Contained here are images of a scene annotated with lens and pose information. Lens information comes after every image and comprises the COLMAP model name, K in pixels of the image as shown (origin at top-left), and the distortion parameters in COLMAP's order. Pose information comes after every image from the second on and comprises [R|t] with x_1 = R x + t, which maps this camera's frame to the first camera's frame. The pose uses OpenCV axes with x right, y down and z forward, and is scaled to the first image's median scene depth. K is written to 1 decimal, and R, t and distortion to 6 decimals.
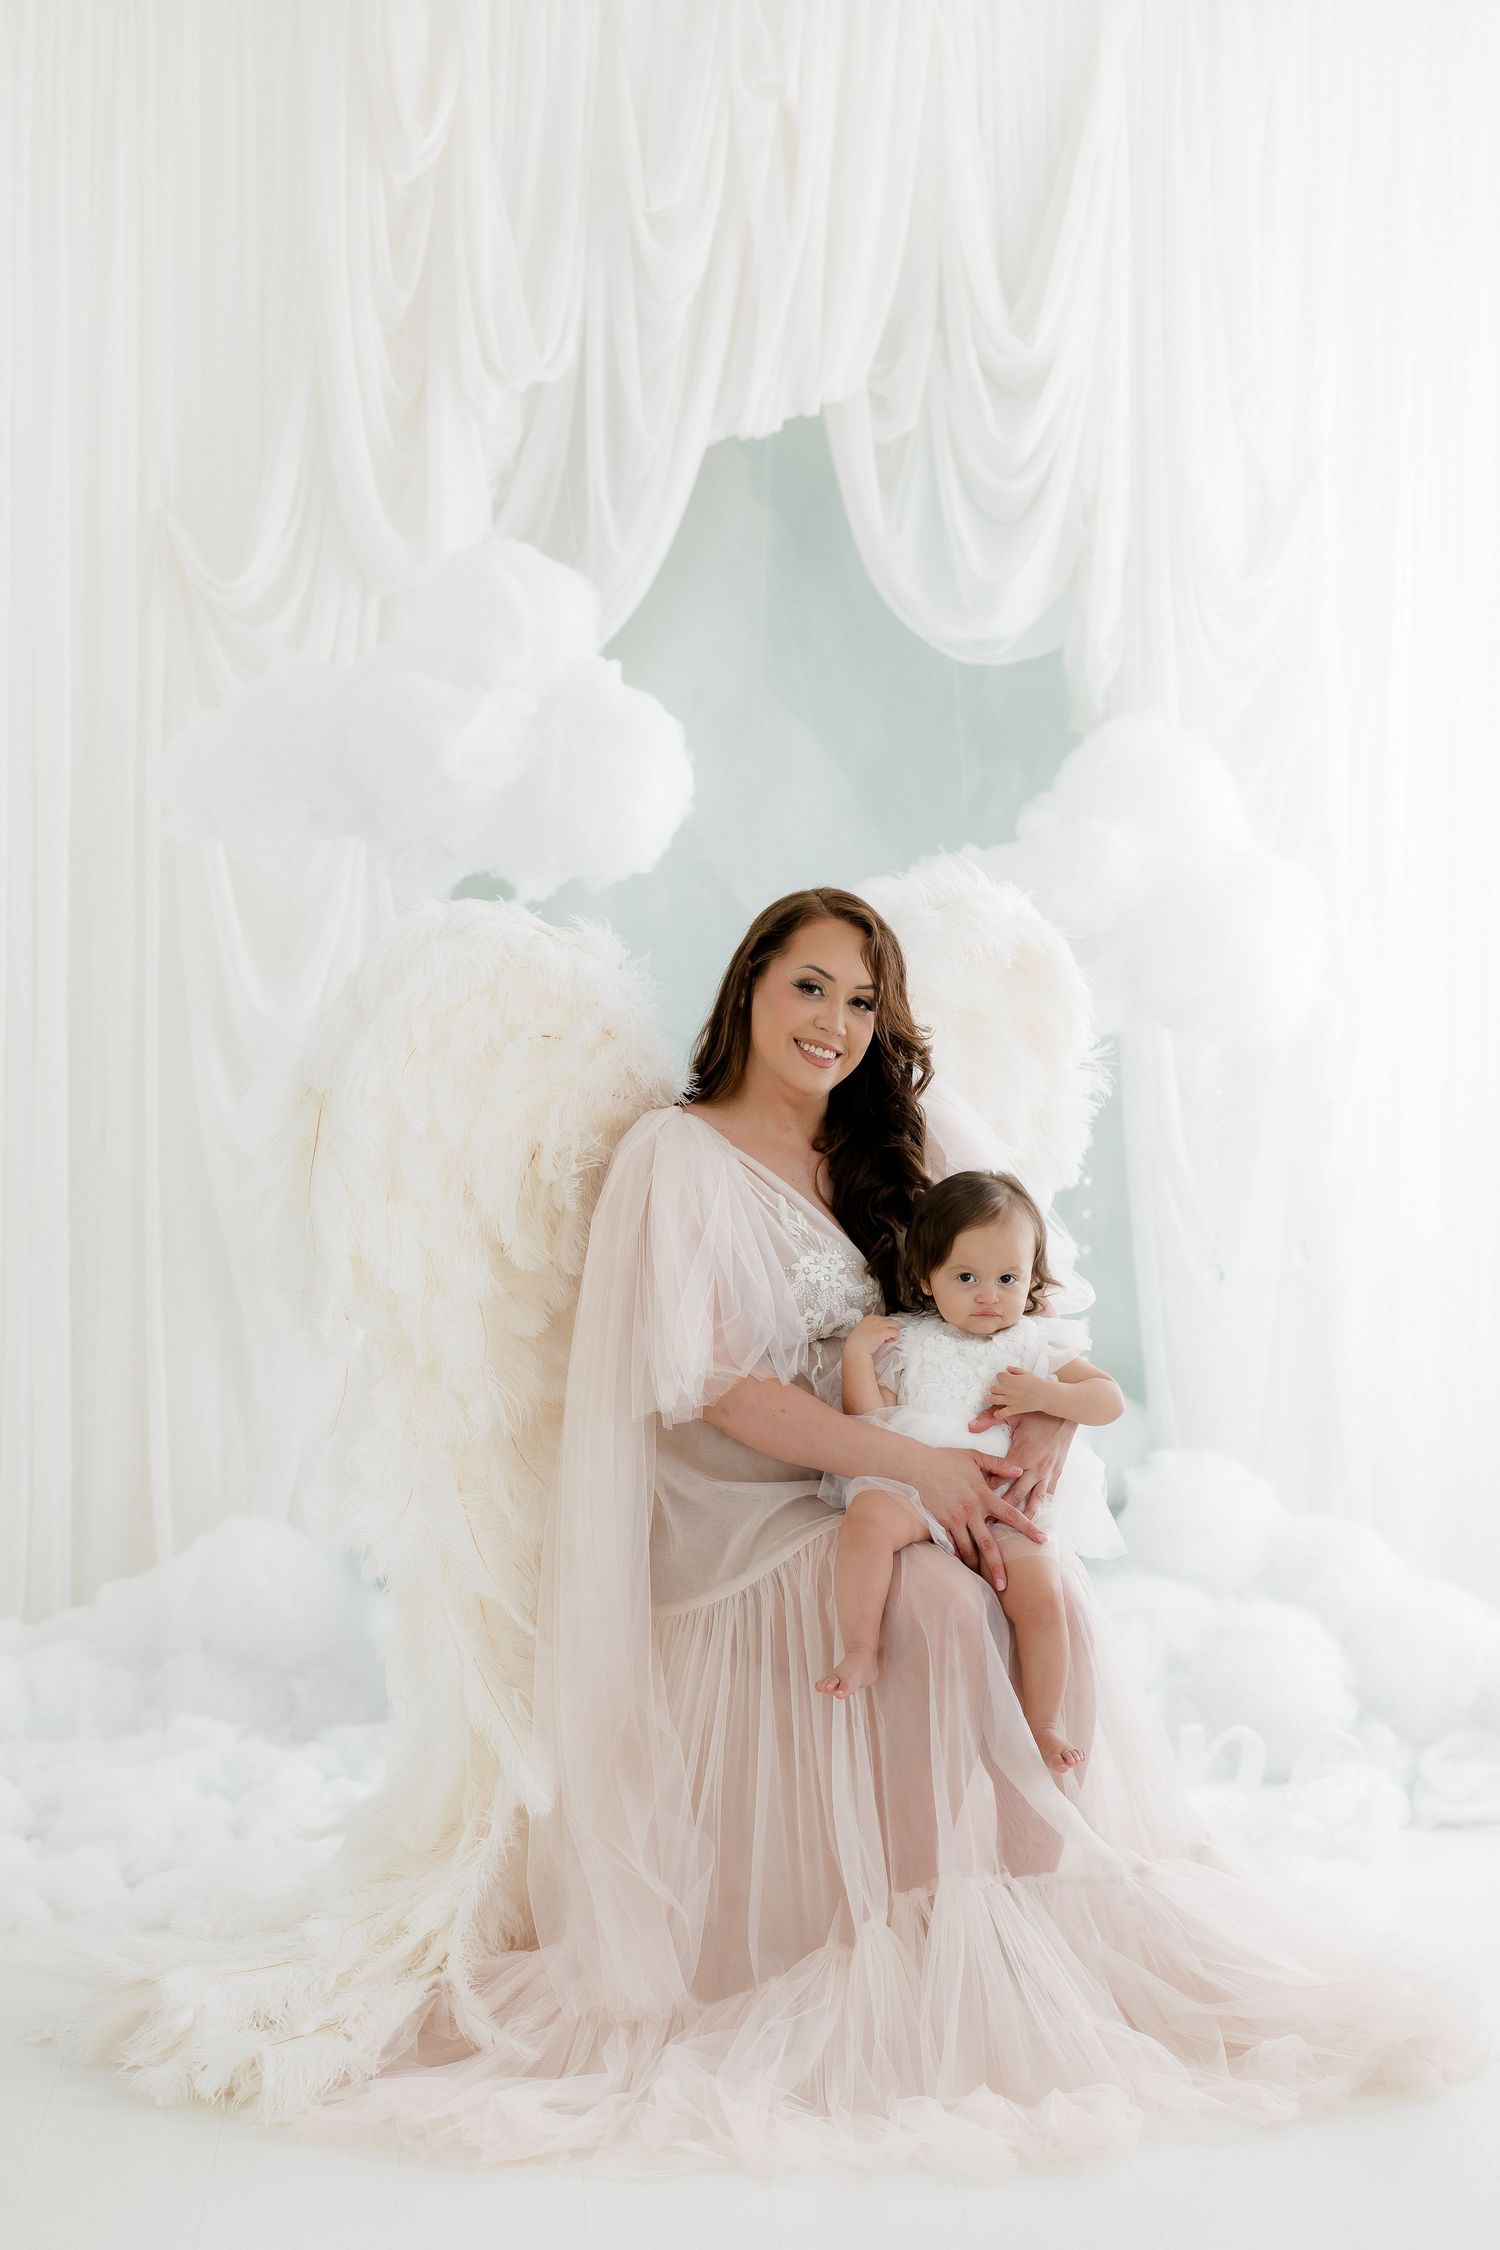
lens RADIAL K [[5459.7, 0, 750.1], [0, 5459.7, 1112.2], [0, 0, 1]] dist [-0.014308, 0.015526]
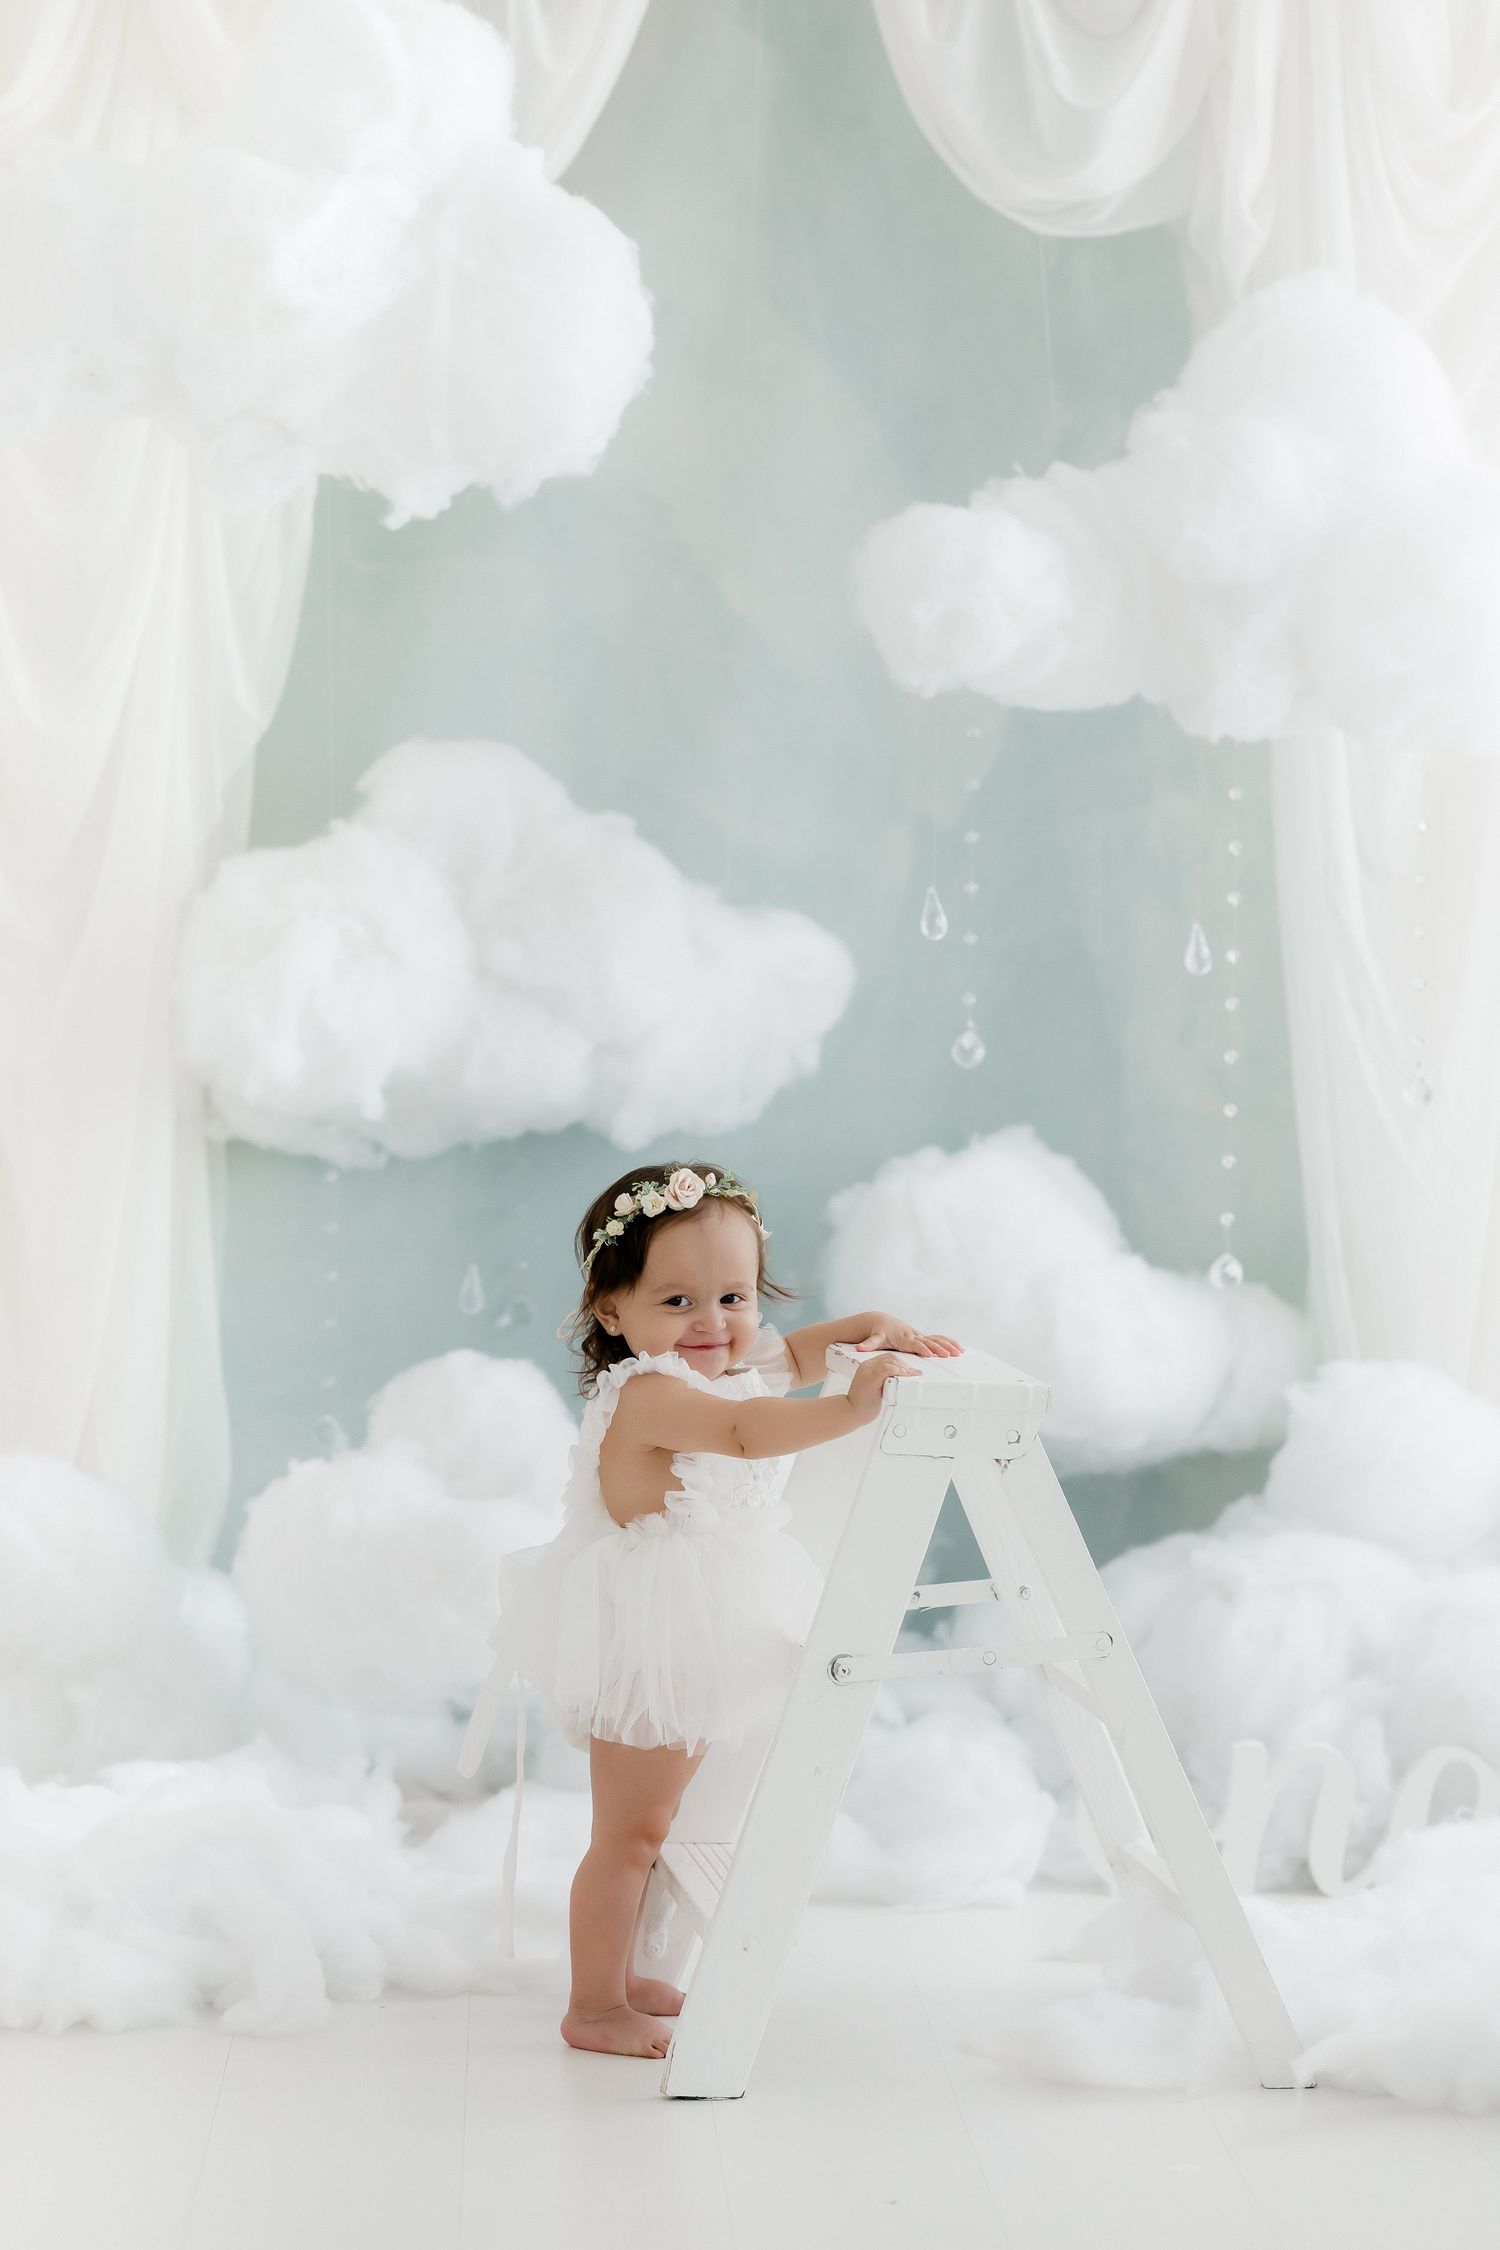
lens RADIAL K [[5613.2, 0, 723.7], [0, 5613.2, 1132.4], [0, 0, 1]] dist [-0.067204, 0.472339]
pose [[0.999989, -0.002014, -0.004204, 0.000775], [0.001911, 0.999704, -0.024245, 0.050789], [0.004252, 0.024236, 0.999697, 0.290326]]
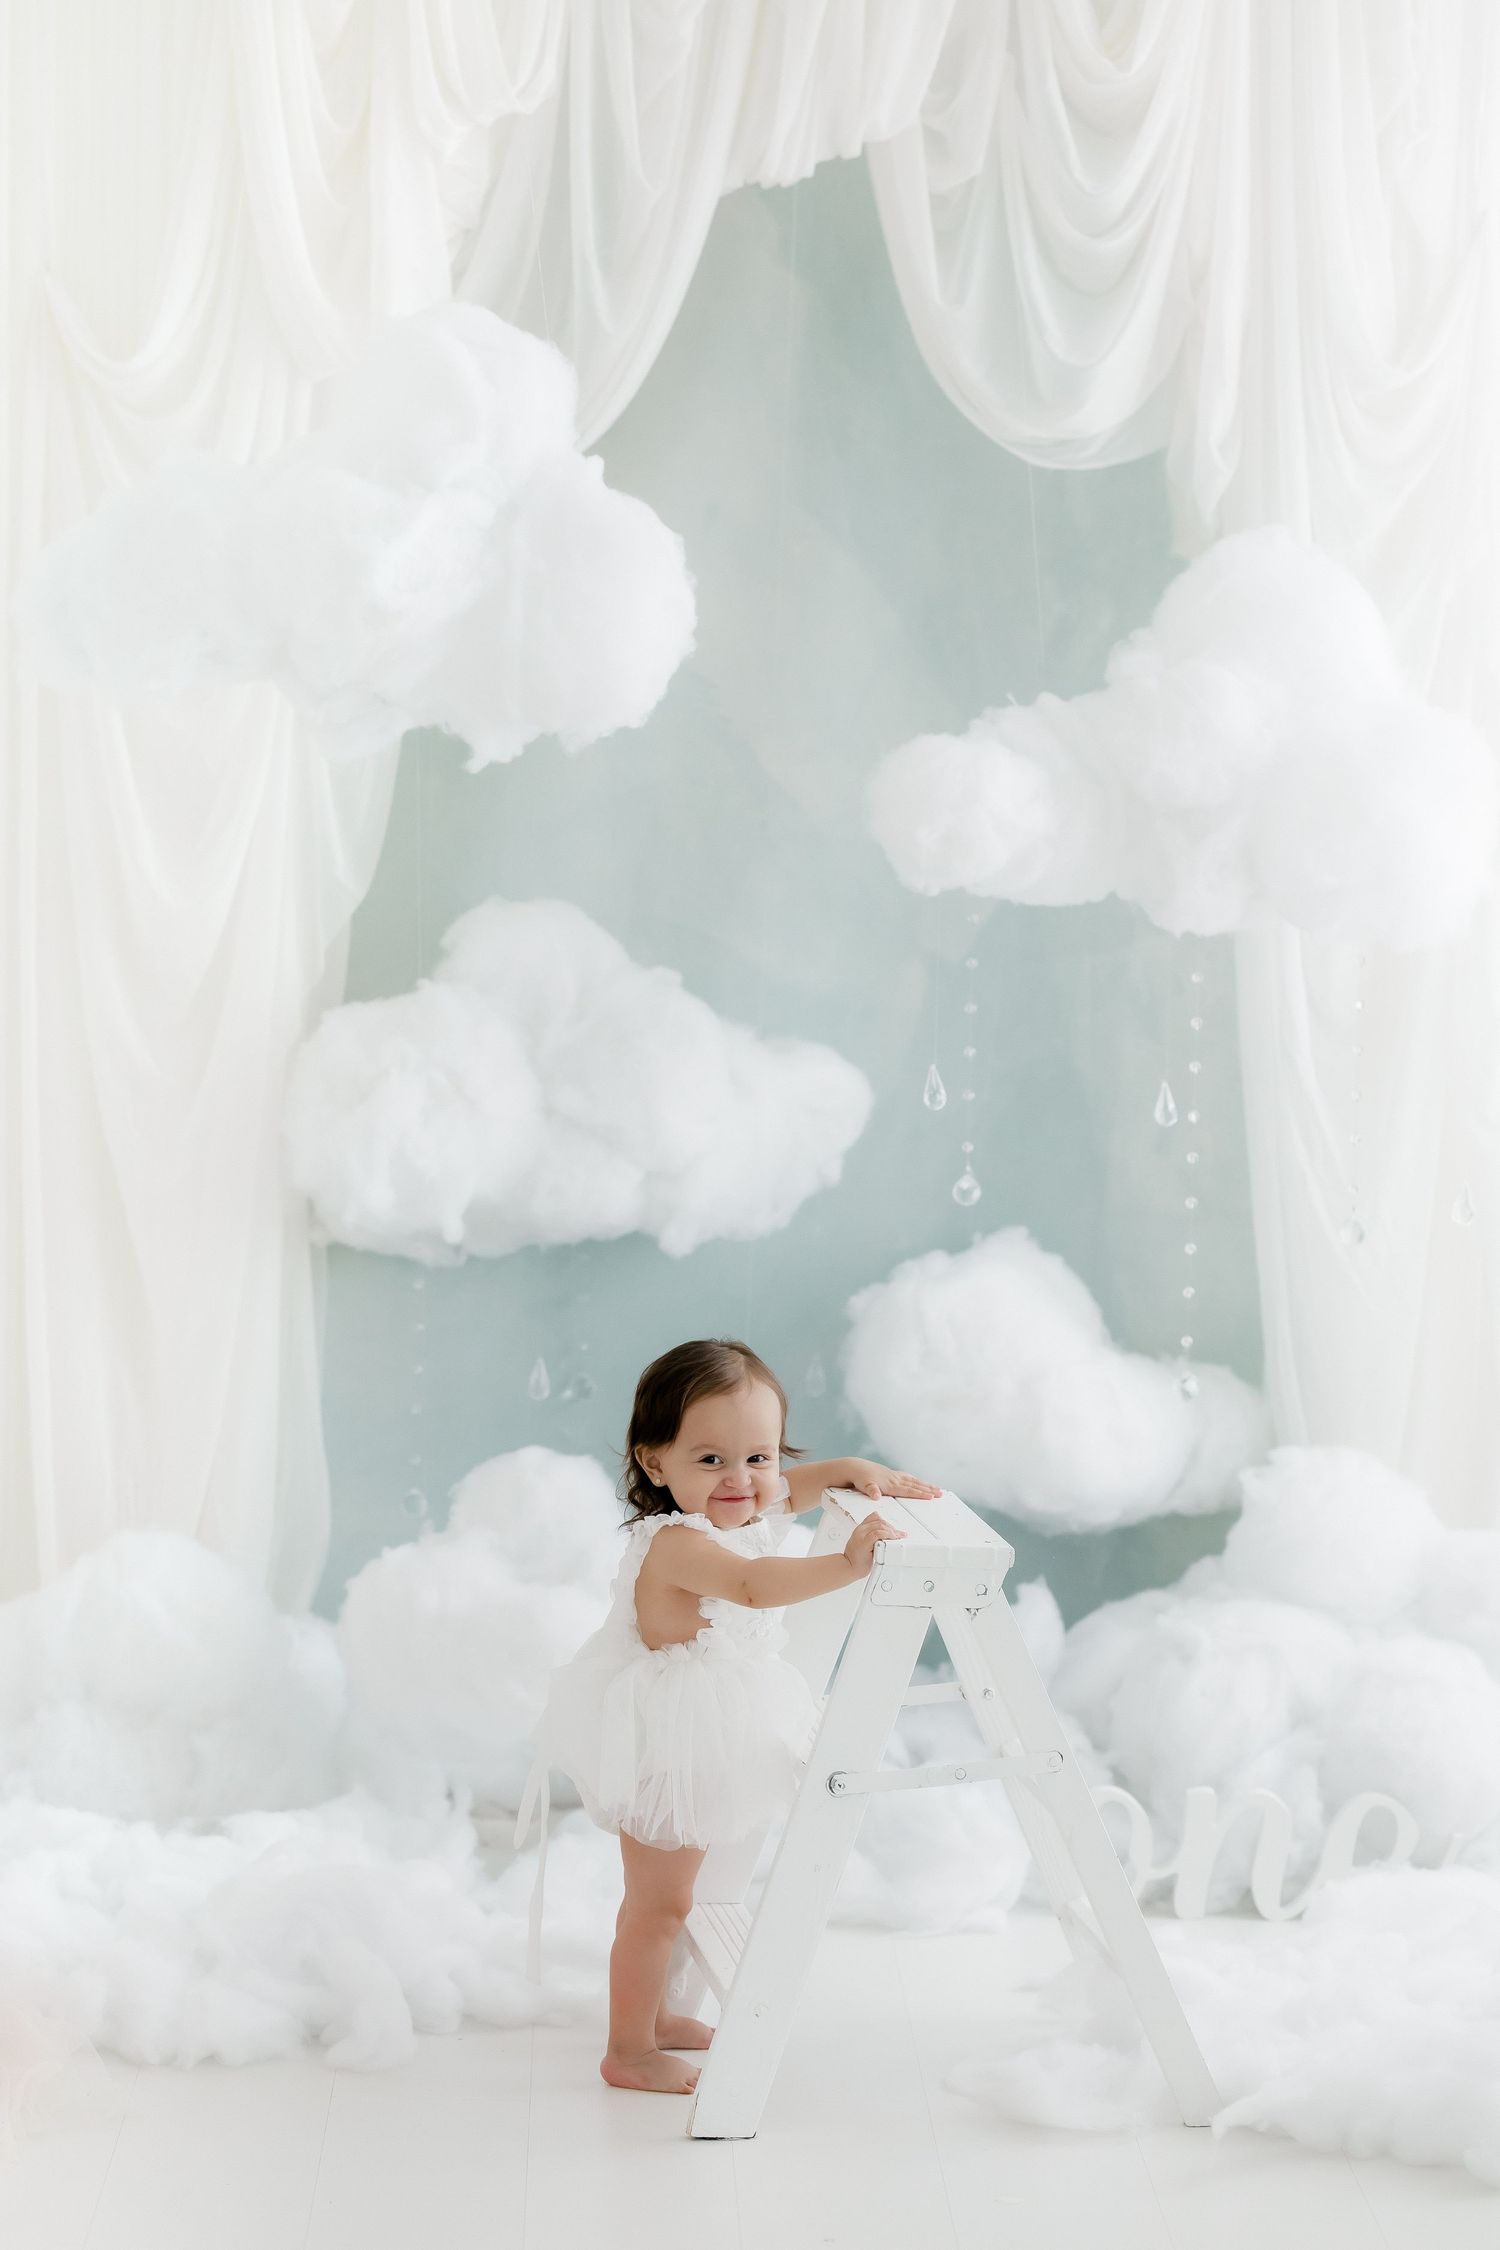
lens RADIAL K [[5540.5, 0, 747.7], [0, 5540.5, 1119.6], [0, 0, 1]] dist [-0.041309, 0.245139]
pose [[0.999904, 0.003339, -0.013468, 0.007472], [-0.003007, 0.999692, 0.024626, -0.006549], [0.013546, -0.024583, 0.999606, 0.186558]]
